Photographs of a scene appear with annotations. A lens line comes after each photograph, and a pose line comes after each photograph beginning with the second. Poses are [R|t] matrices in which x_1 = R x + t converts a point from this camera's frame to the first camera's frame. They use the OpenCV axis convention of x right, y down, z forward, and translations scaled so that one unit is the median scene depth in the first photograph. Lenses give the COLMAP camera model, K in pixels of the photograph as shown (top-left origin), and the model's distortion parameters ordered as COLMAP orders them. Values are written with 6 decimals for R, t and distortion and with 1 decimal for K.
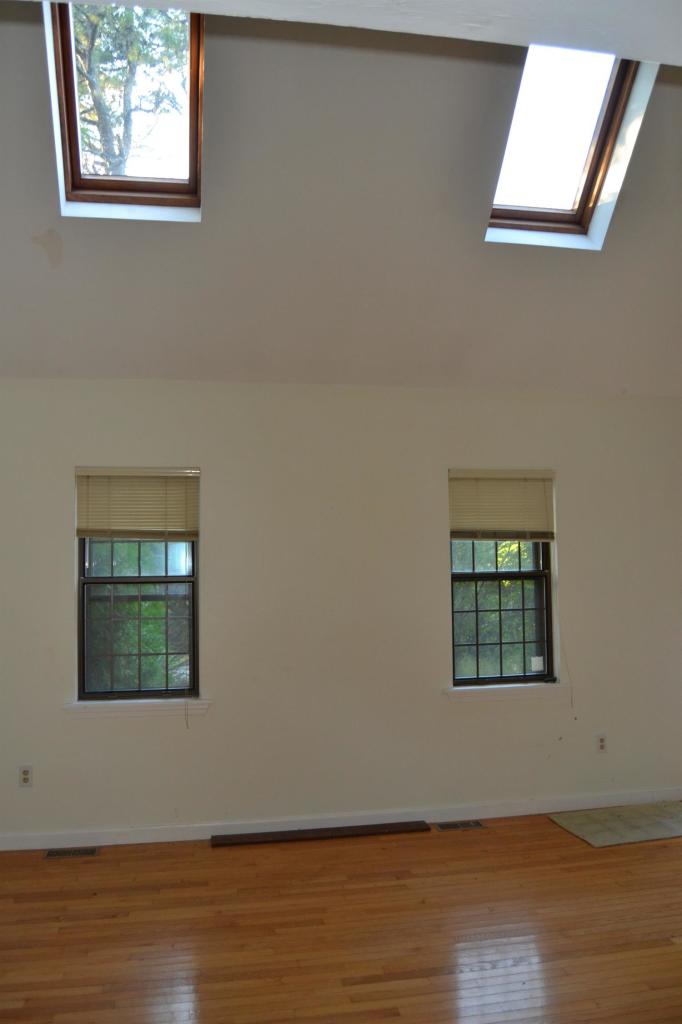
lens RADIAL K [[807.8, 0, 343.3], [0, 807.8, 508.3], [0, 0, 1]] dist [-0.089993, 0.032606]
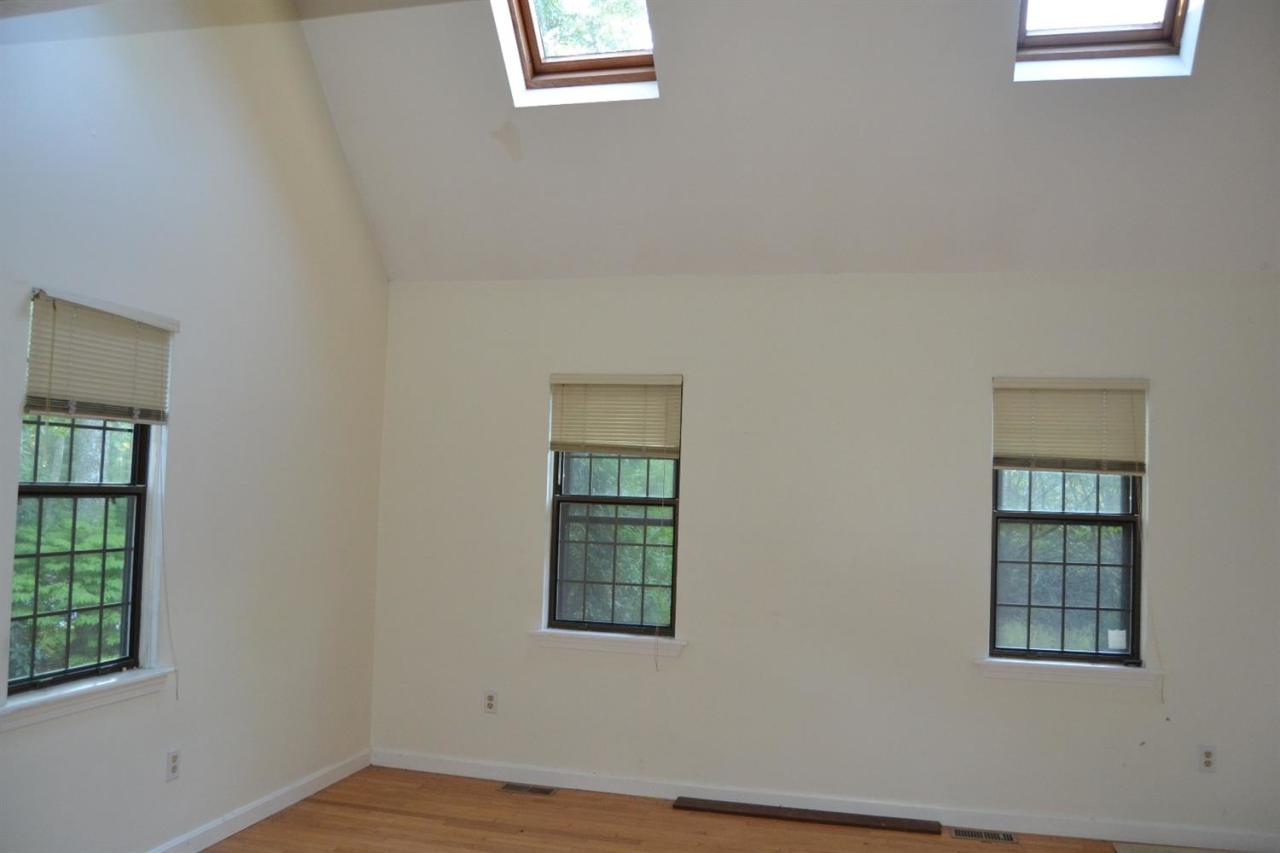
lens RADIAL K [[1009.8, 0, 642.8], [0, 1009.8, 426.8], [0, 0, 1]] dist [-0.089993, 0.032606]
pose [[0.911055, 0.020283, -0.411785, 0.235092], [-0.016835, 0.999786, 0.011999, -0.006958], [0.411941, -0.004000, 0.911202, -0.015369]]
